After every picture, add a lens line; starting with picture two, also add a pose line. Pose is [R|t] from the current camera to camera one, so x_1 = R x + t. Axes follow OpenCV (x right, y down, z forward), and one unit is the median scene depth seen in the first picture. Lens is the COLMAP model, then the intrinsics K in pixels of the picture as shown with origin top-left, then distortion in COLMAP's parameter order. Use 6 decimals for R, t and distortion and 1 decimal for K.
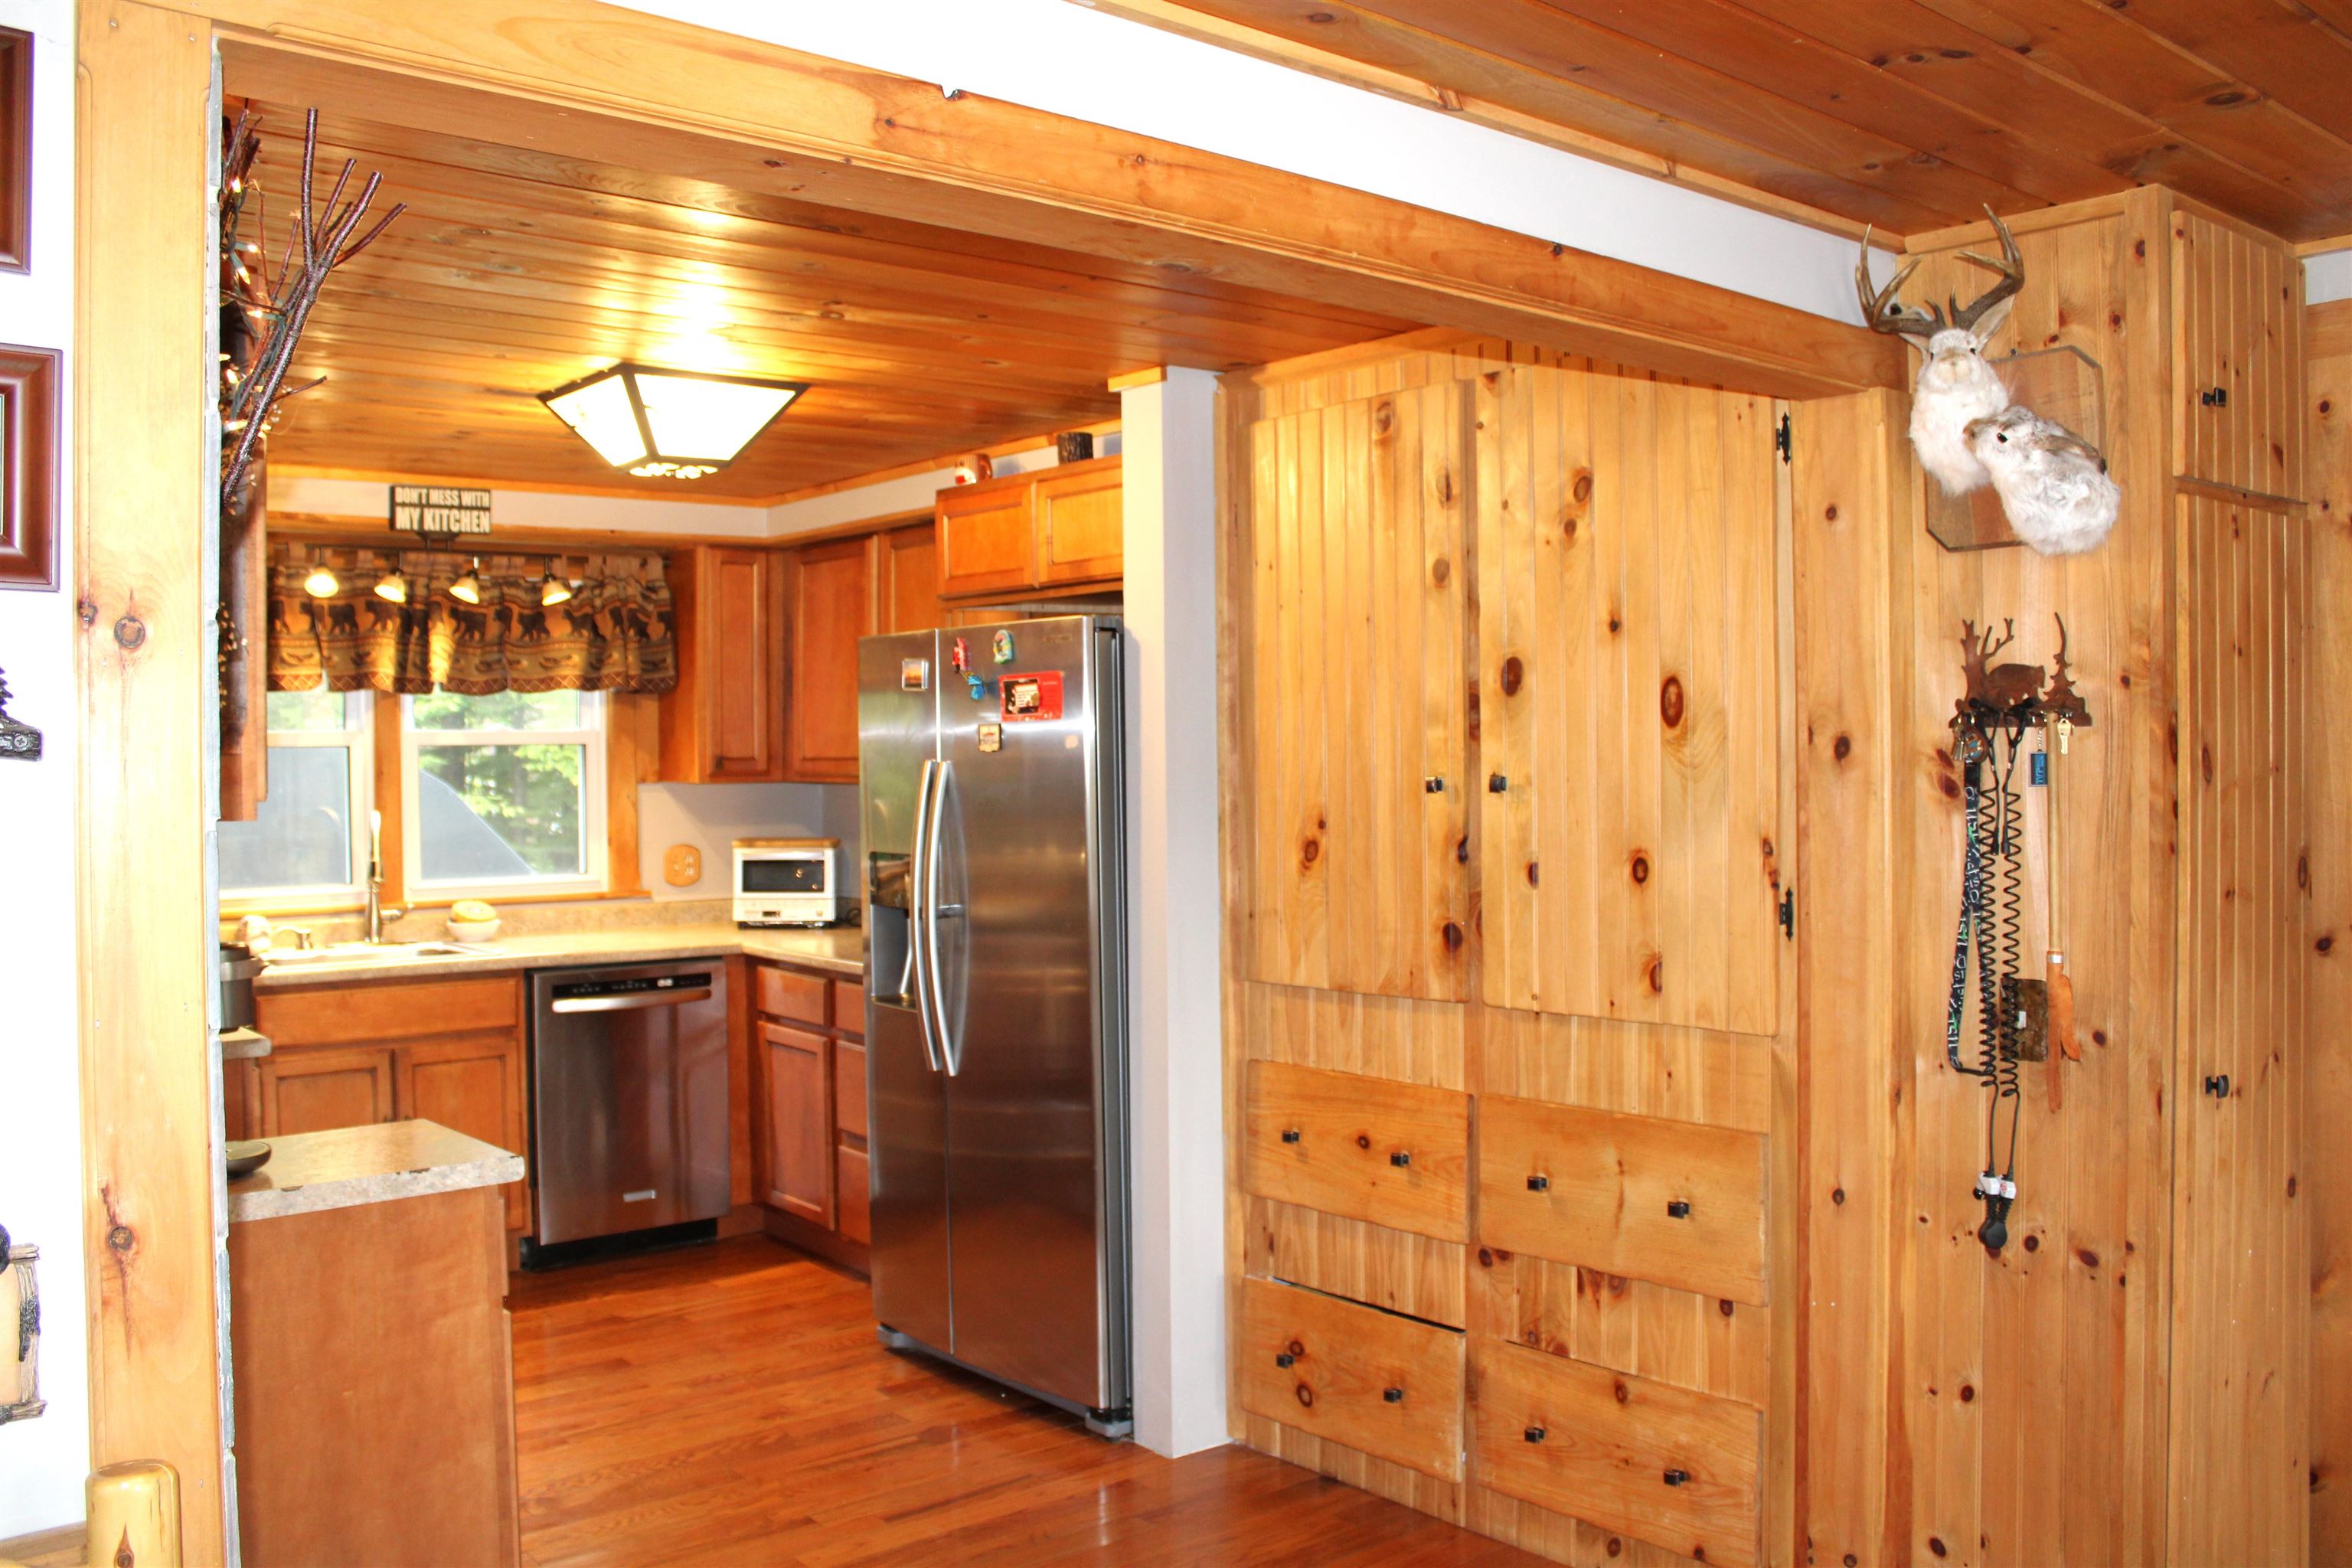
lens RADIAL K [[1941.7, 0, 1165.1], [0, 1941.7, 780.4], [0, 0, 1]] dist [-0.166425, 0.146814]
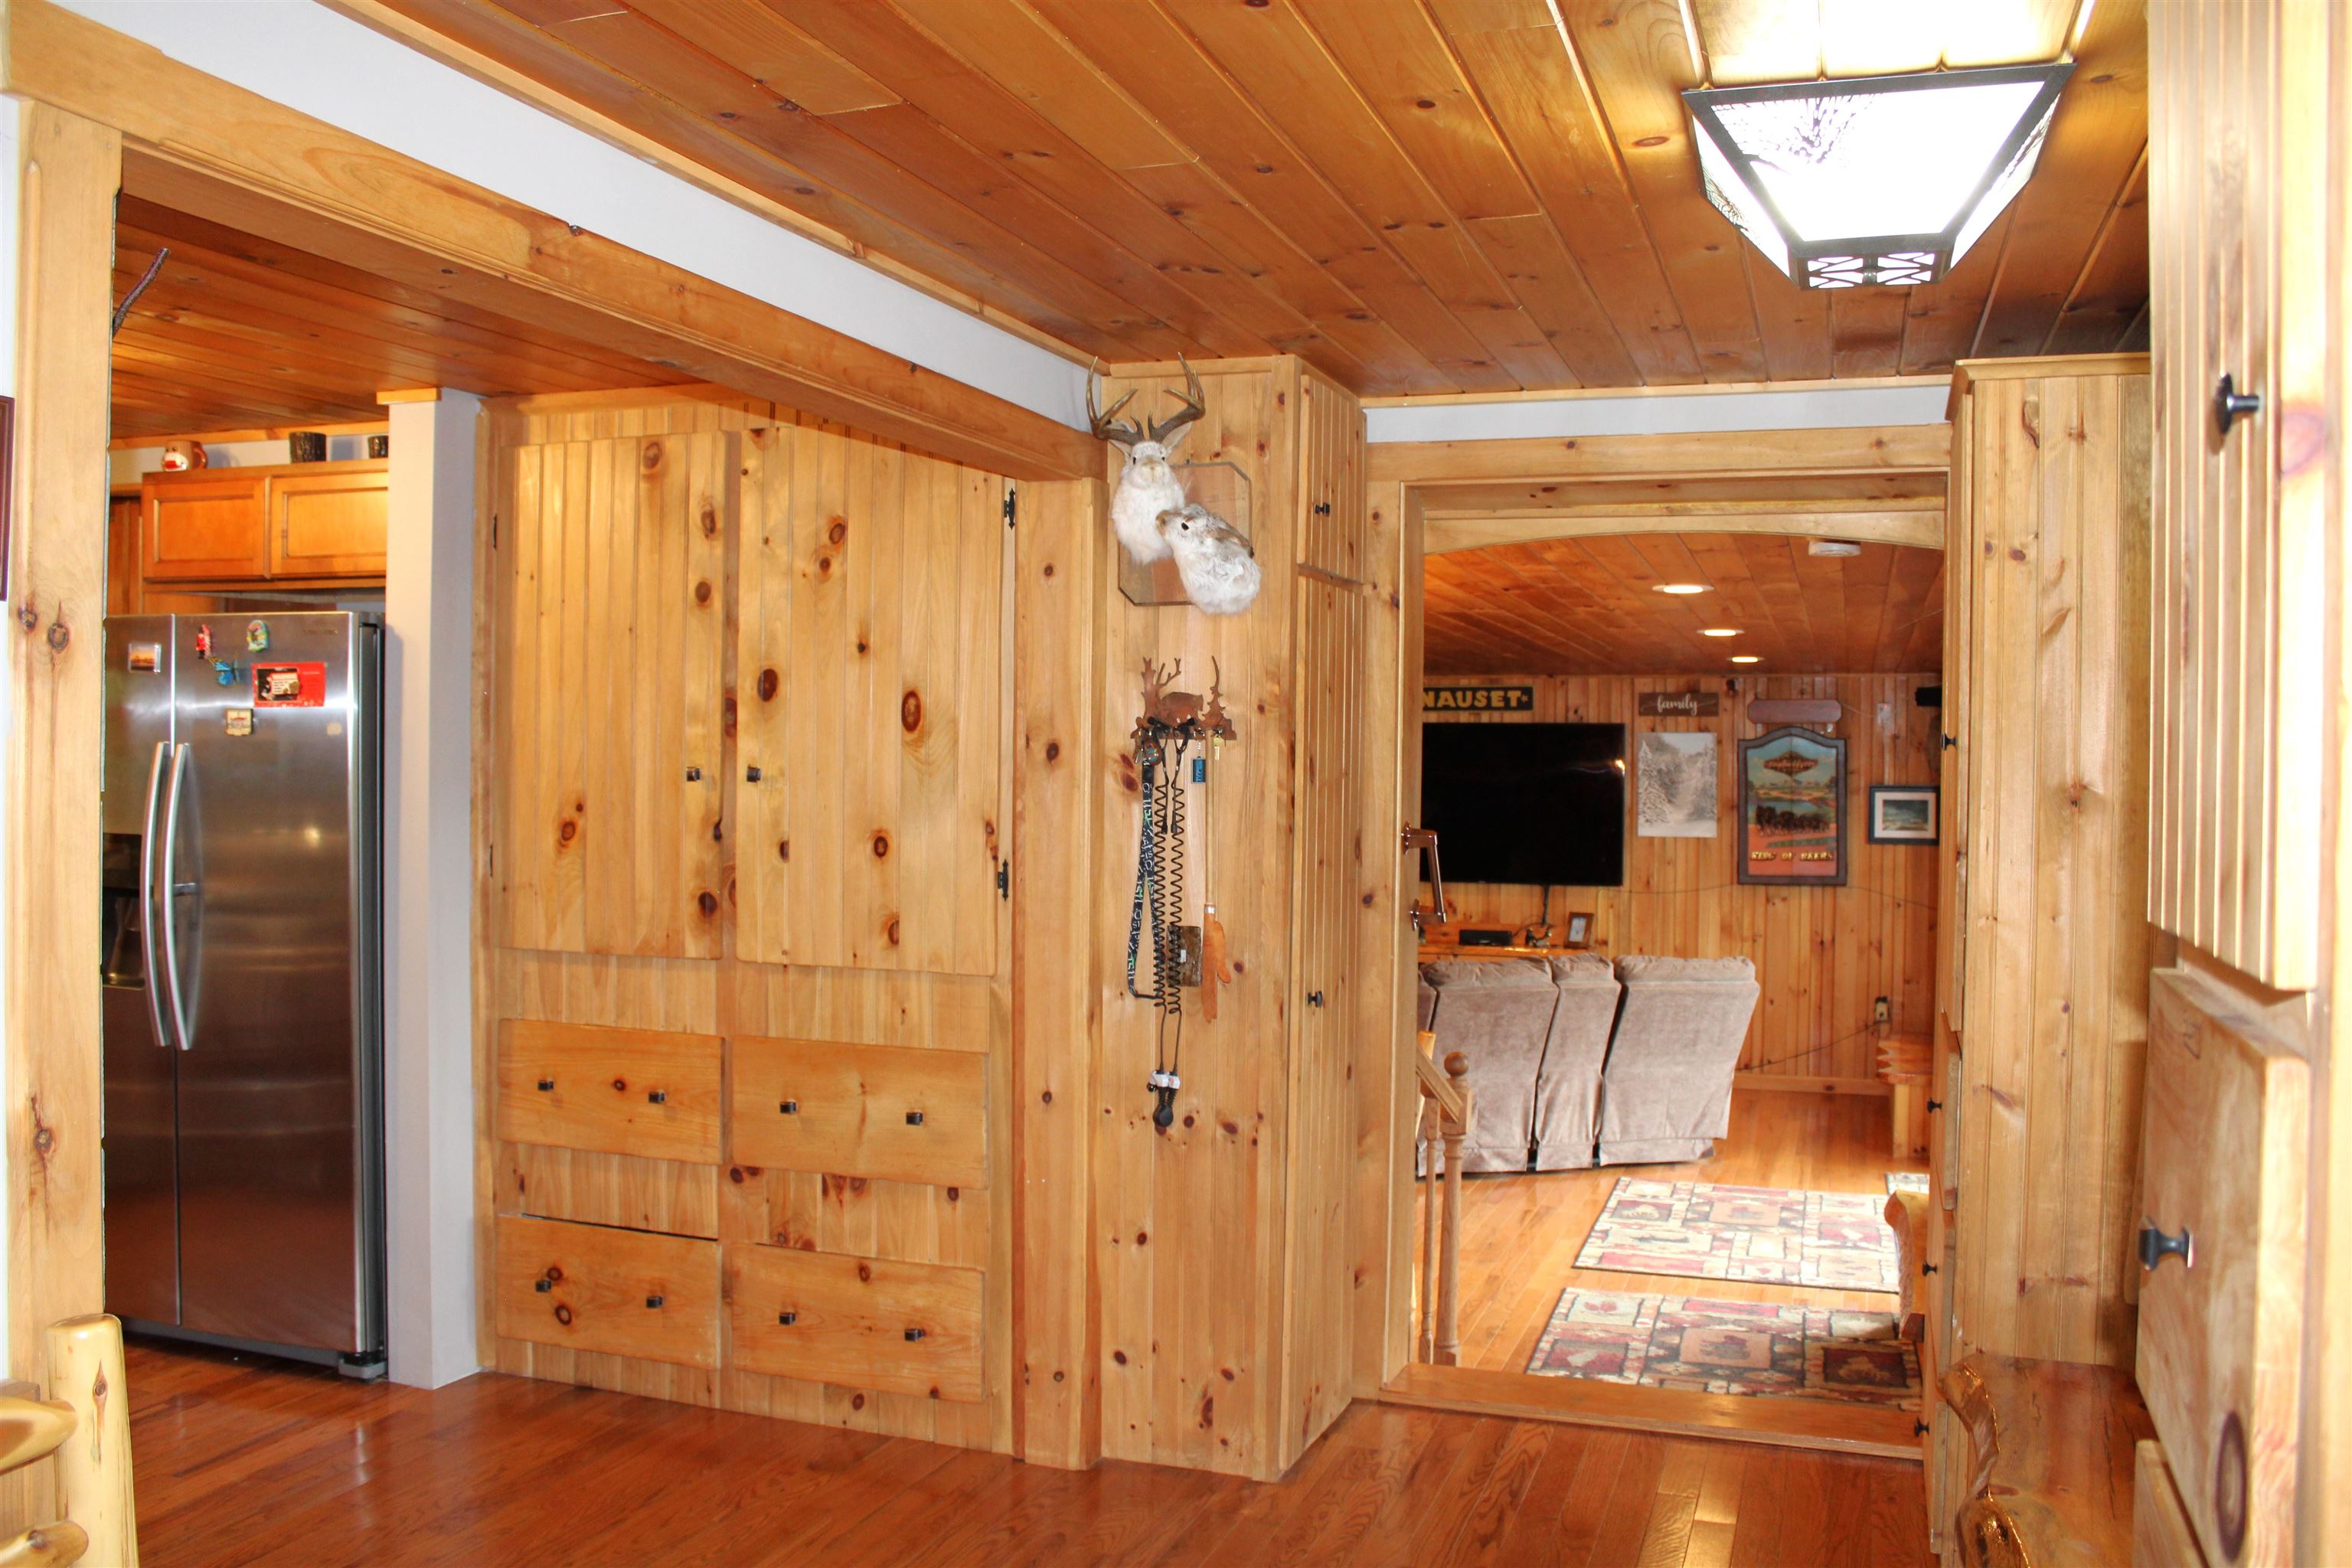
lens RADIAL K [[1941.7, 0, 1165.1], [0, 1941.7, 780.4], [0, 0, 1]] dist [-0.166425, 0.146814]
pose [[0.862918, 0.014378, 0.505139, -0.225316], [-0.016930, 0.999857, 0.000461, 0.000553], [-0.505059, -0.008950, 0.863038, -0.166100]]
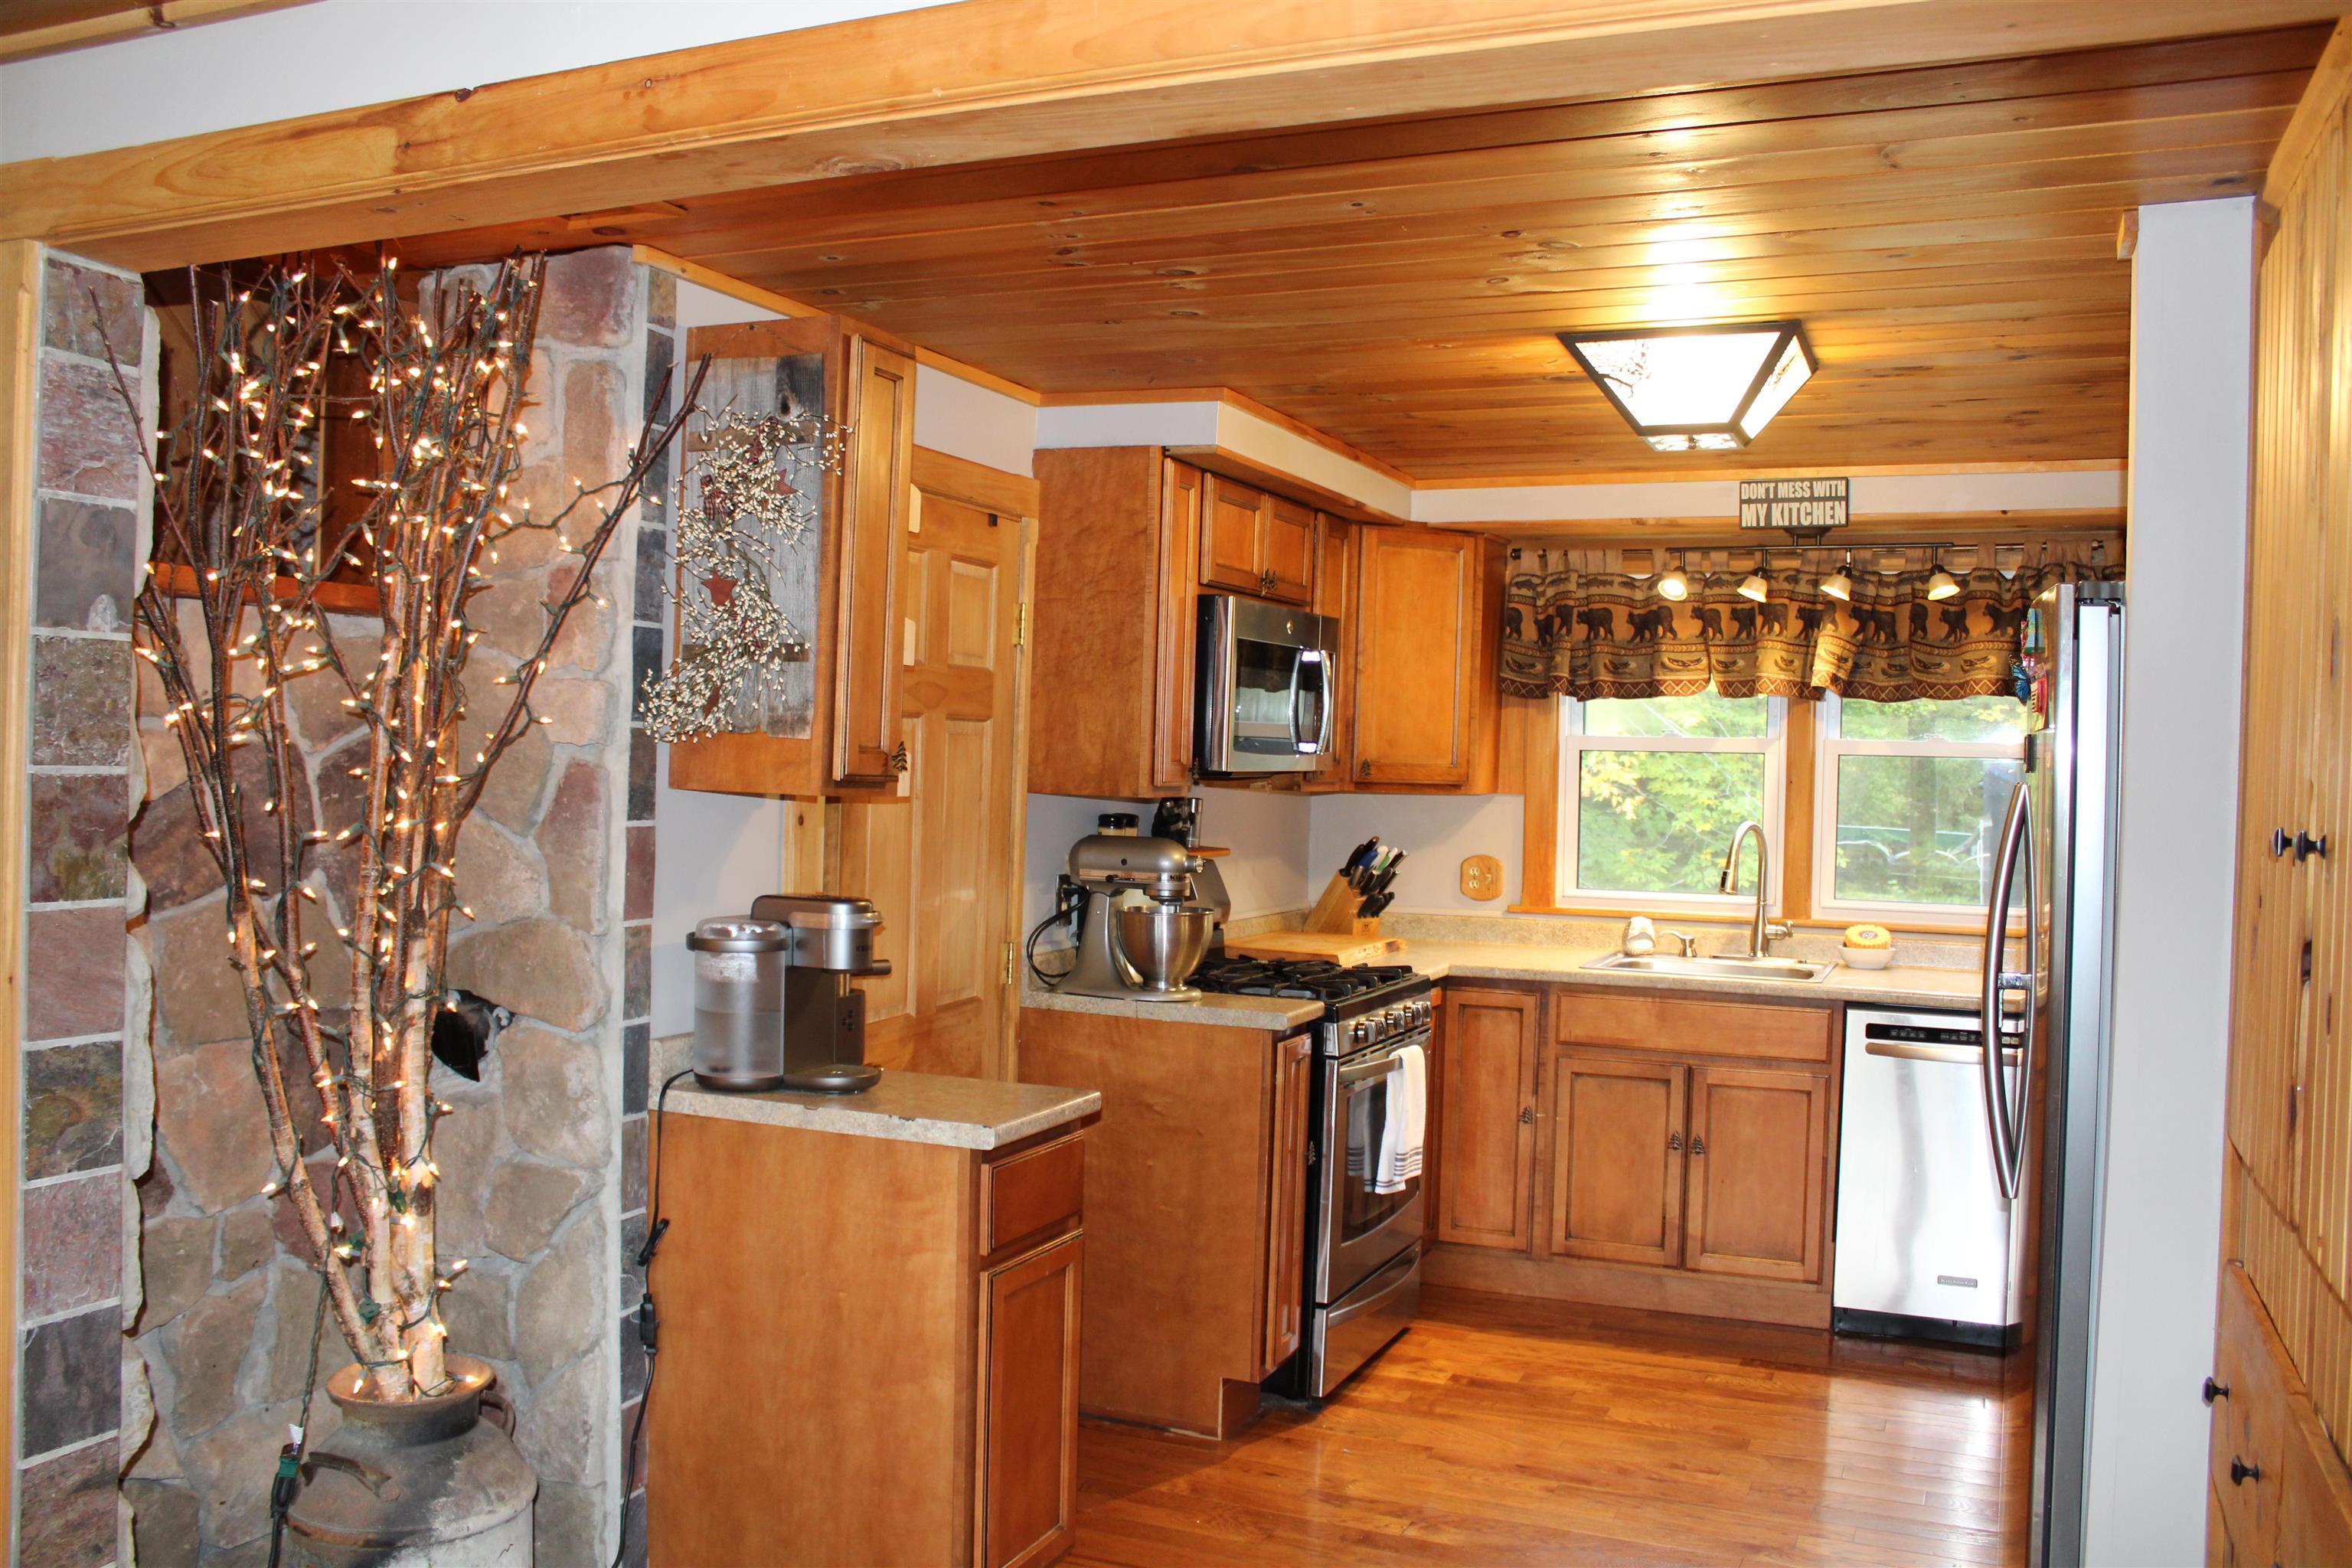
lens RADIAL K [[1941.2, 0, 1170.4], [0, 1941.2, 780.2], [0, 0, 1]] dist [-0.163250, 0.141020]
pose [[0.443130, 0.032198, -0.895879, 0.540833], [-0.041058, 0.999035, 0.015597, -0.012277], [0.895517, 0.029871, 0.444025, 0.499931]]
